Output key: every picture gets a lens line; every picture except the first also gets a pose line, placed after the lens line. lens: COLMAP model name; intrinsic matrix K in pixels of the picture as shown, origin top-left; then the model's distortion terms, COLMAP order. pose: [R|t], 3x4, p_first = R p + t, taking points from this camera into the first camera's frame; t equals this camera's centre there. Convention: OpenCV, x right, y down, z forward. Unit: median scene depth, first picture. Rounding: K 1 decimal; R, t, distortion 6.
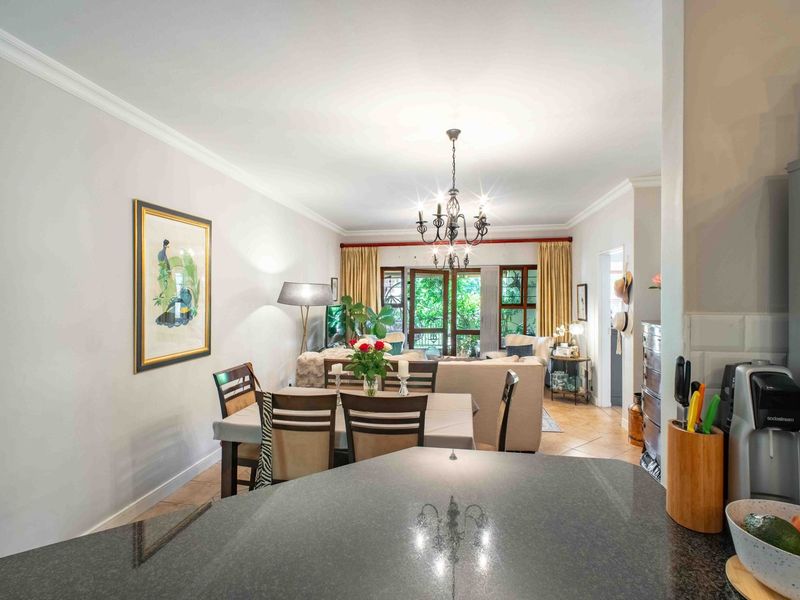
lens RADIAL K [[411.6, 0, 390.4], [0, 411.6, 296.8], [0, 0, 1]] dist [-0.001046, -0.008331]
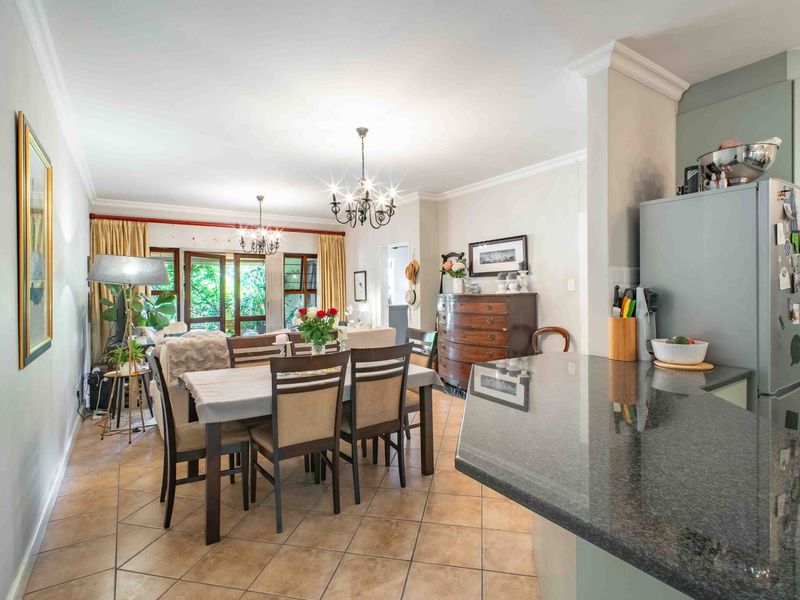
lens RADIAL K [[411.6, 0, 403.7], [0, 411.6, 294.4], [0, 0, 1]] dist [-0.001046, -0.008331]
pose [[0.720545, -0.012450, 0.693296, -0.254578], [0.009582, 0.999922, 0.007997, 0.025708], [-0.693342, 0.000881, 0.720608, 0.032875]]
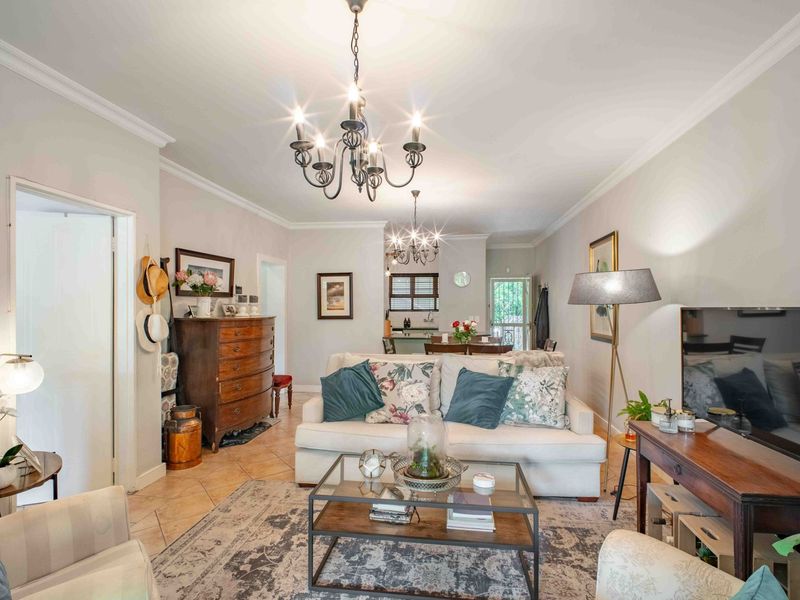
lens RADIAL K [[411.6, 0, 402.7], [0, 411.6, 303.1], [0, 0, 1]] dist [-0.001046, -0.008331]
pose [[-0.999173, 0.004975, -0.040366, 0.116563], [0.005415, 0.999927, -0.010798, 0.016567], [0.040310, -0.011008, -0.999127, 1.110135]]
